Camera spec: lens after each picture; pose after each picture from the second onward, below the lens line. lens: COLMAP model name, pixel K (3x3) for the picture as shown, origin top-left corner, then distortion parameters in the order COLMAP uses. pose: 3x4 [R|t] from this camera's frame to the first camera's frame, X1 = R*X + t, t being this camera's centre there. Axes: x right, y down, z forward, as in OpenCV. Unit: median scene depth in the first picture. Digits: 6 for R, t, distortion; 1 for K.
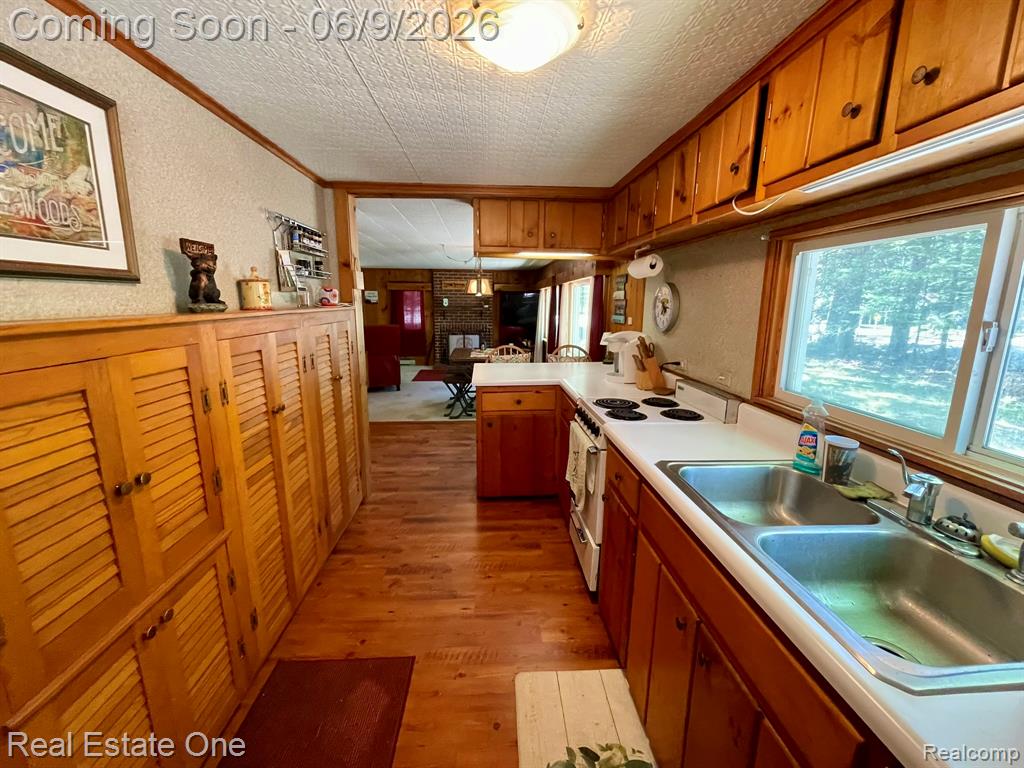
lens RADIAL K [[414.0, 0, 514.1], [0, 414.0, 380.9], [0, 0, 1]] dist [-0.003802, 0.000671]
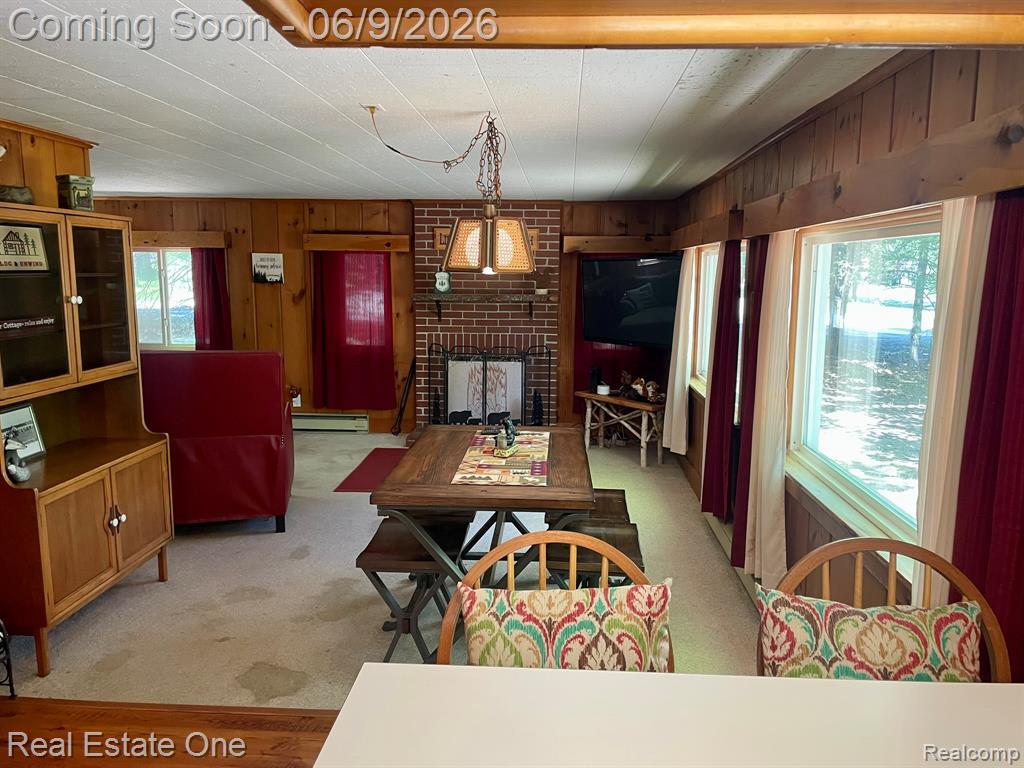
lens RADIAL K [[776.9, 0, 511.9], [0, 776.9, 384.5], [0, 0, 1]] dist [0.044494, -0.018589]
pose [[0.991140, 0.019100, -0.131438, 0.004190], [-0.024450, 0.998932, -0.039207, -0.060681], [0.130549, 0.042073, 0.990549, 0.258718]]
